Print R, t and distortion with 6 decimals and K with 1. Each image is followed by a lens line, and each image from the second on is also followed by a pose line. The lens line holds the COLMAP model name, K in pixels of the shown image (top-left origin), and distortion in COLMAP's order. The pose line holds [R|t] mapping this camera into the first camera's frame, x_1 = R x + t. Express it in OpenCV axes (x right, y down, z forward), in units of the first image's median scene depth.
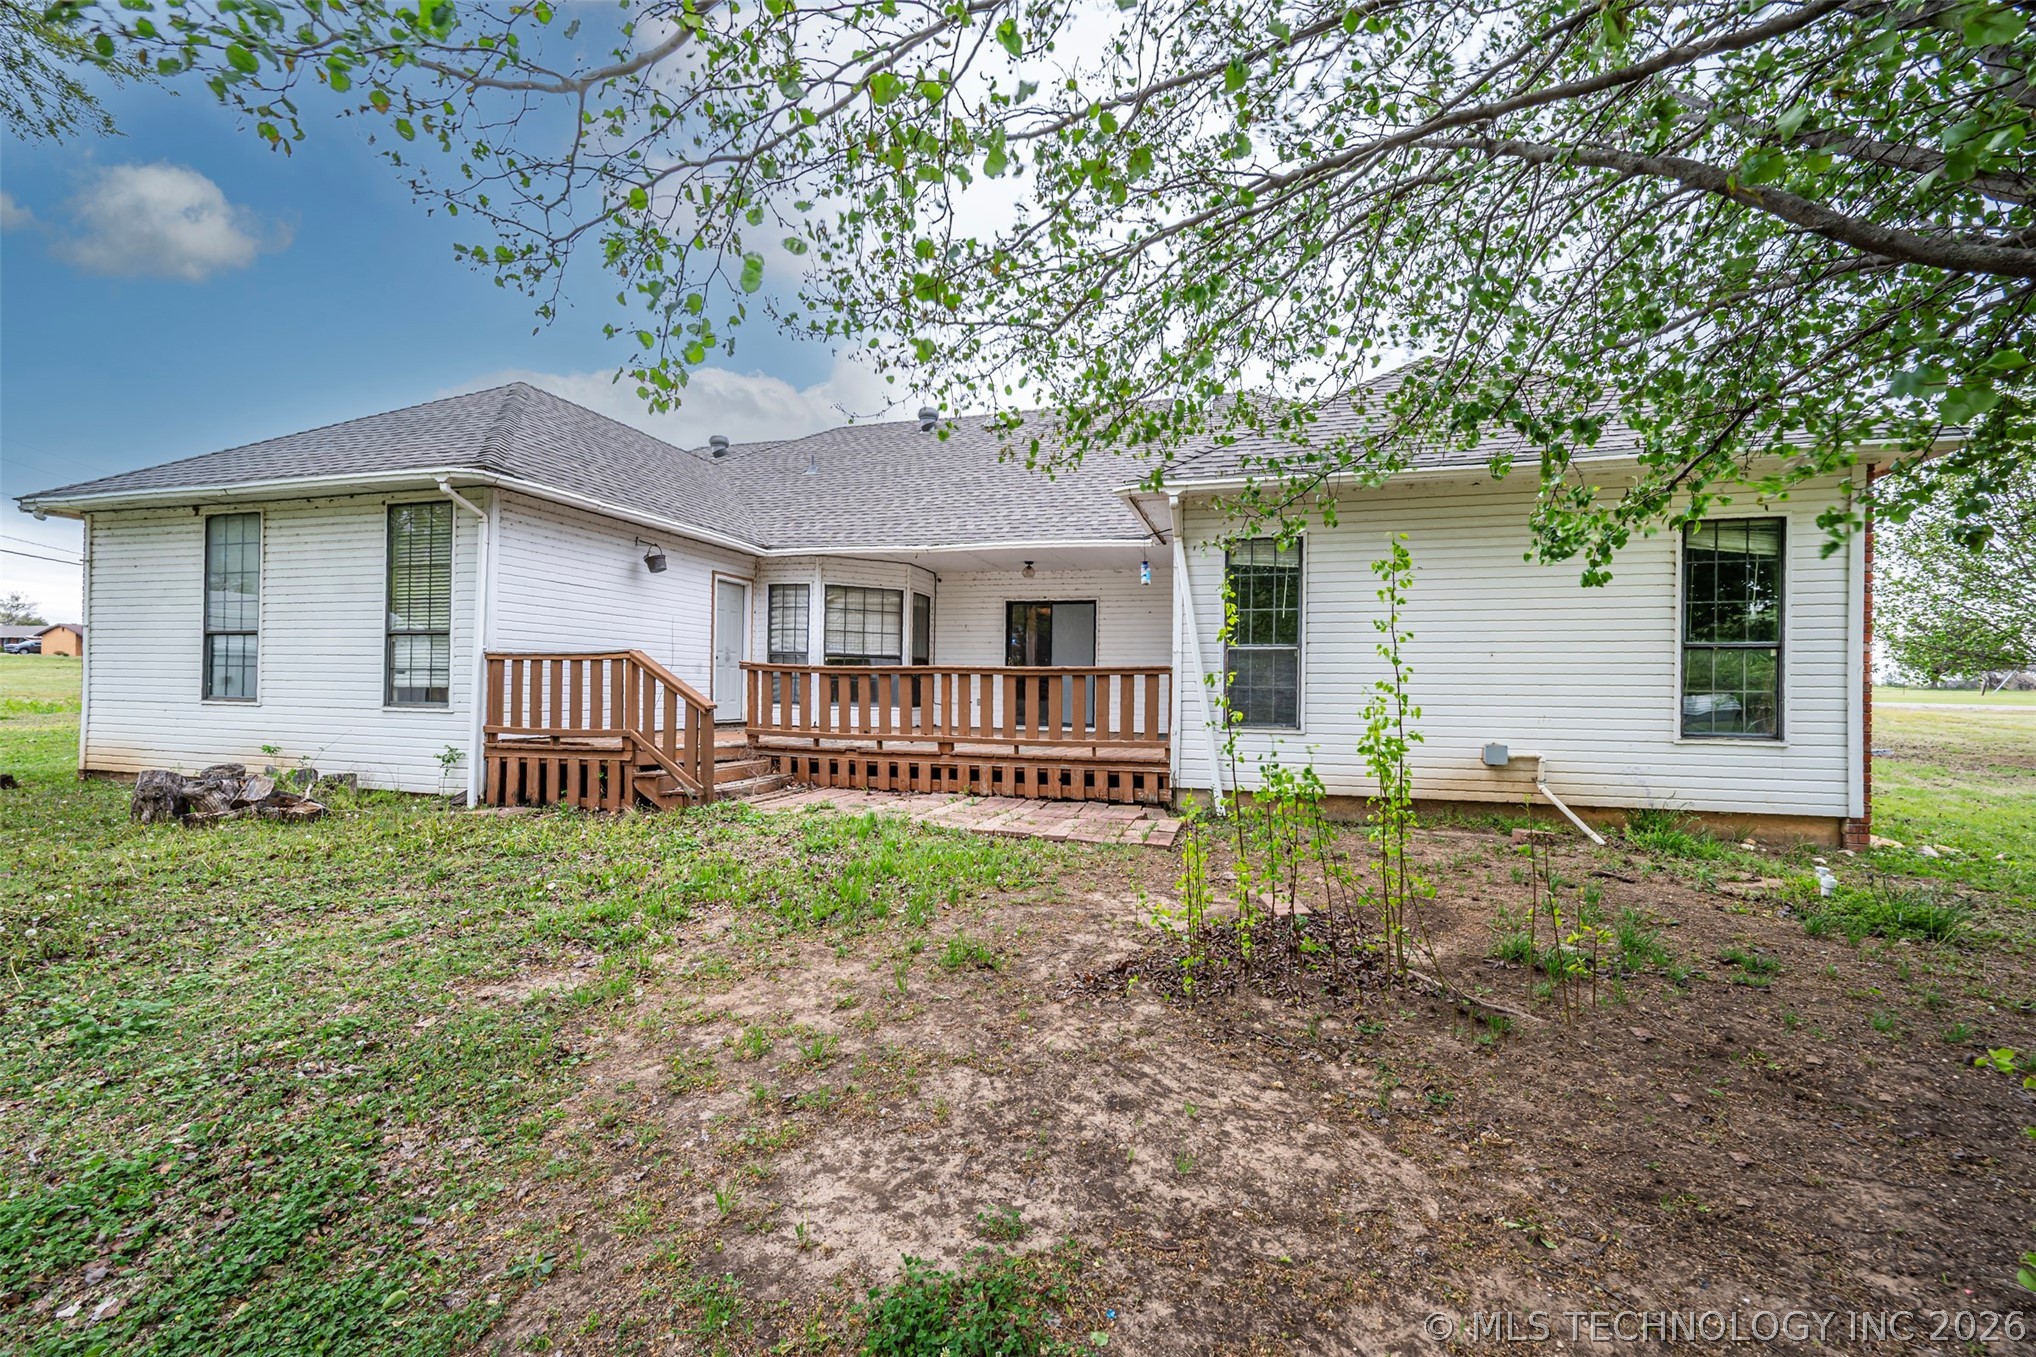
lens RADIAL K [[809.6, 0, 1011.0], [0, 809.6, 685.5], [0, 0, 1]] dist [-0.012719, -0.000378]
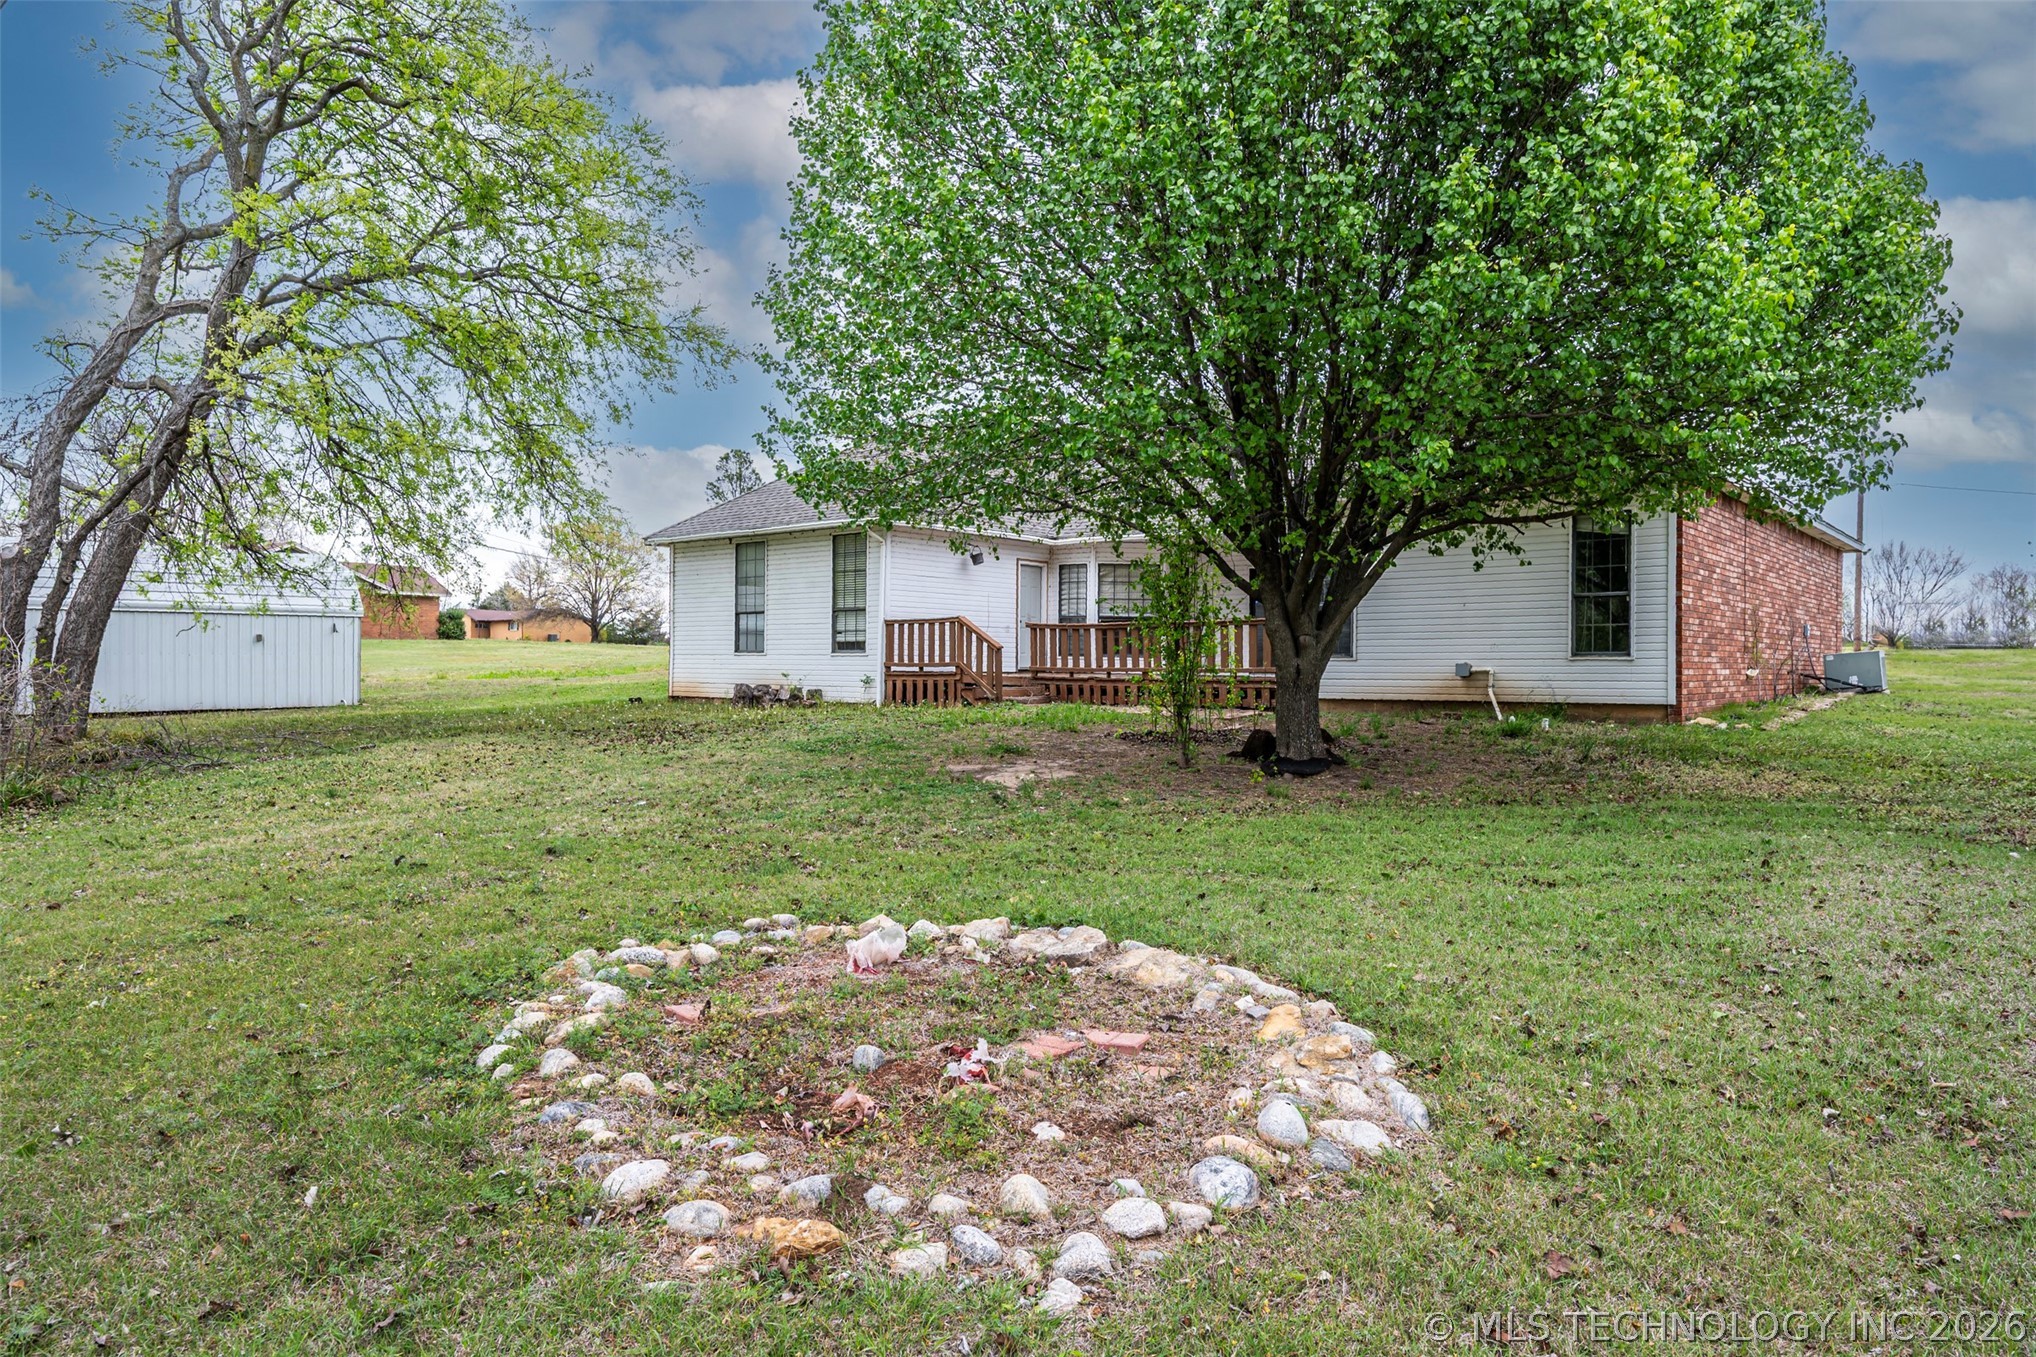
lens RADIAL K [[1173.6, 0, 1017.6], [0, 1173.6, 671.4], [0, 0, 1]] dist [-0.001400, -0.000040]
pose [[0.914093, -0.006850, -0.405446, 0.623246], [0.008965, 0.999954, 0.003317, 0.062689], [0.405404, -0.006667, 0.914113, -1.176519]]
